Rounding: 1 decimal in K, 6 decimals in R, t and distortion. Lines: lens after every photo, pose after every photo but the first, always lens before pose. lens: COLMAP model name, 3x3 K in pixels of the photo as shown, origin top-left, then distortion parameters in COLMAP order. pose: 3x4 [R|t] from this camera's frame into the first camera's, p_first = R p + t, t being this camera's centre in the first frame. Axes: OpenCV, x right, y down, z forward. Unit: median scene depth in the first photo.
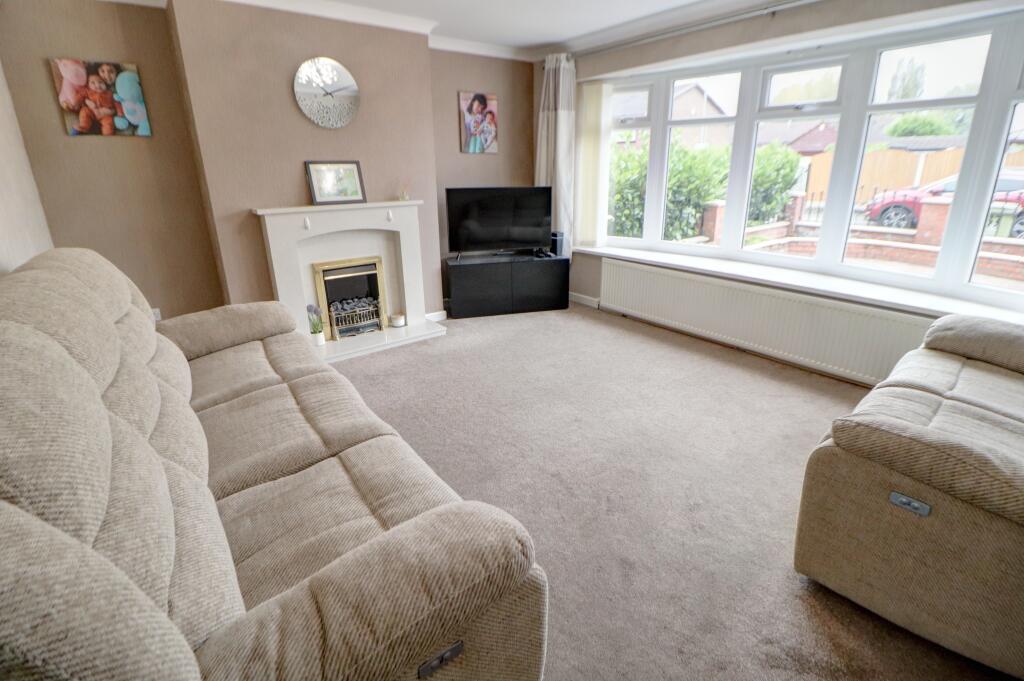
lens RADIAL K [[473.4, 0, 519.2], [0, 473.4, 319.8], [0, 0, 1]] dist [0.000696, -0.012900]
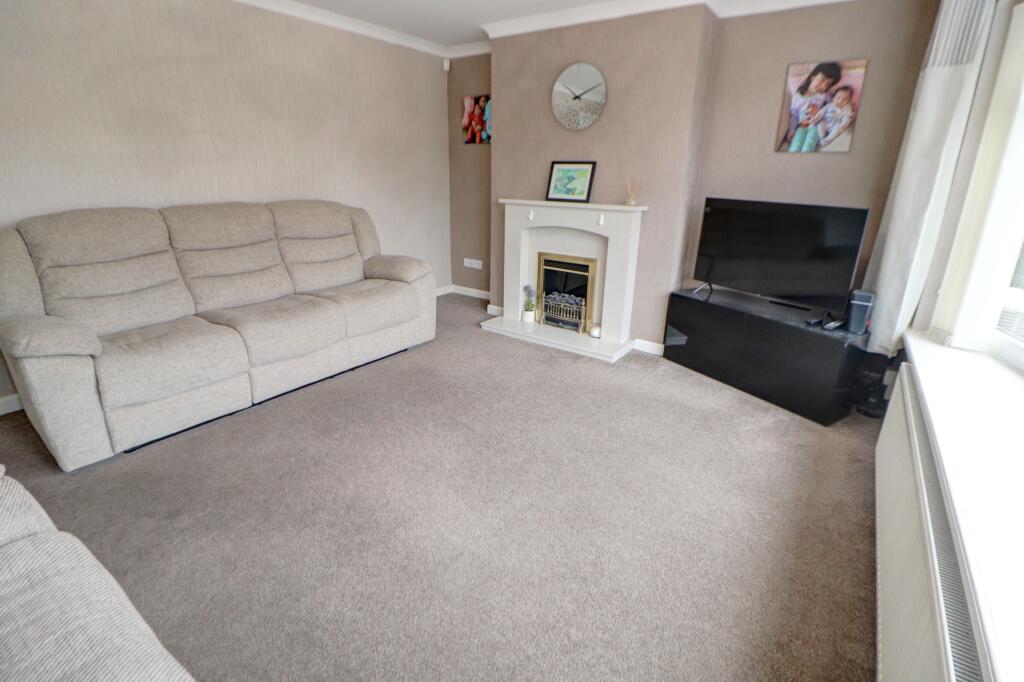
lens RADIAL K [[473.4, 0, 519.2], [0, 473.4, 320.3], [0, 0, 1]] dist [0.000696, -0.012900]
pose [[0.279098, 0.300160, -0.912145, 0.599768], [-0.319349, 0.924837, 0.206623, -0.176452], [0.905605, 0.233625, 0.353976, 0.565119]]
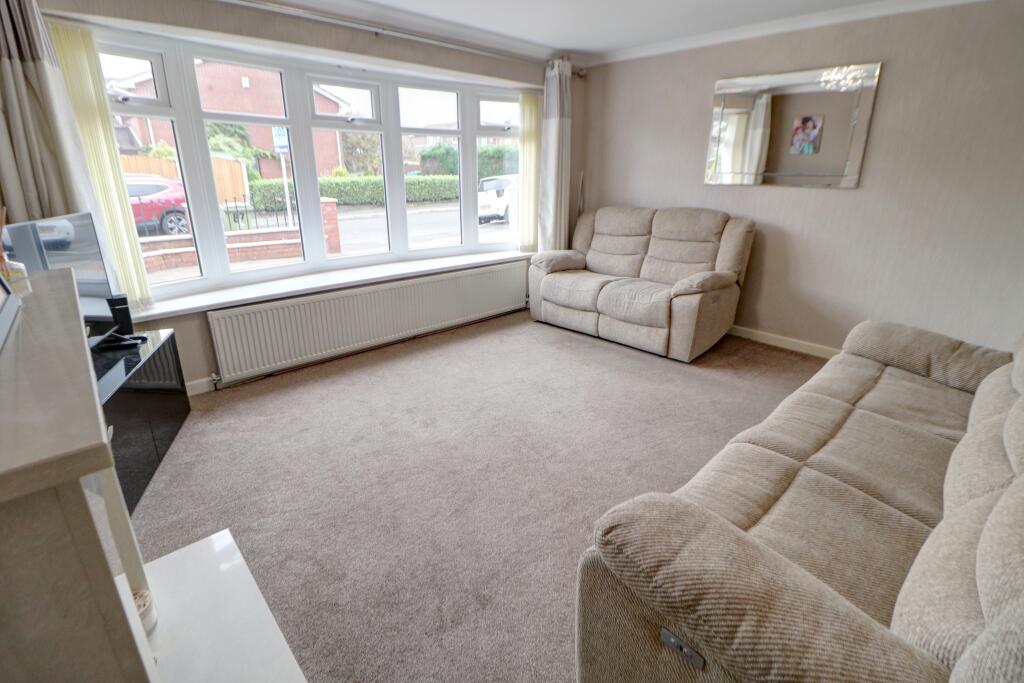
lens RADIAL K [[473.4, 0, 519.2], [0, 473.4, 320.8], [0, 0, 1]] dist [0.000696, -0.012900]
pose [[-0.087586, -0.290830, 0.952757, -0.586522], [0.303535, 0.903159, 0.303594, -0.229079], [-0.948786, 0.315786, 0.009173, 0.717115]]
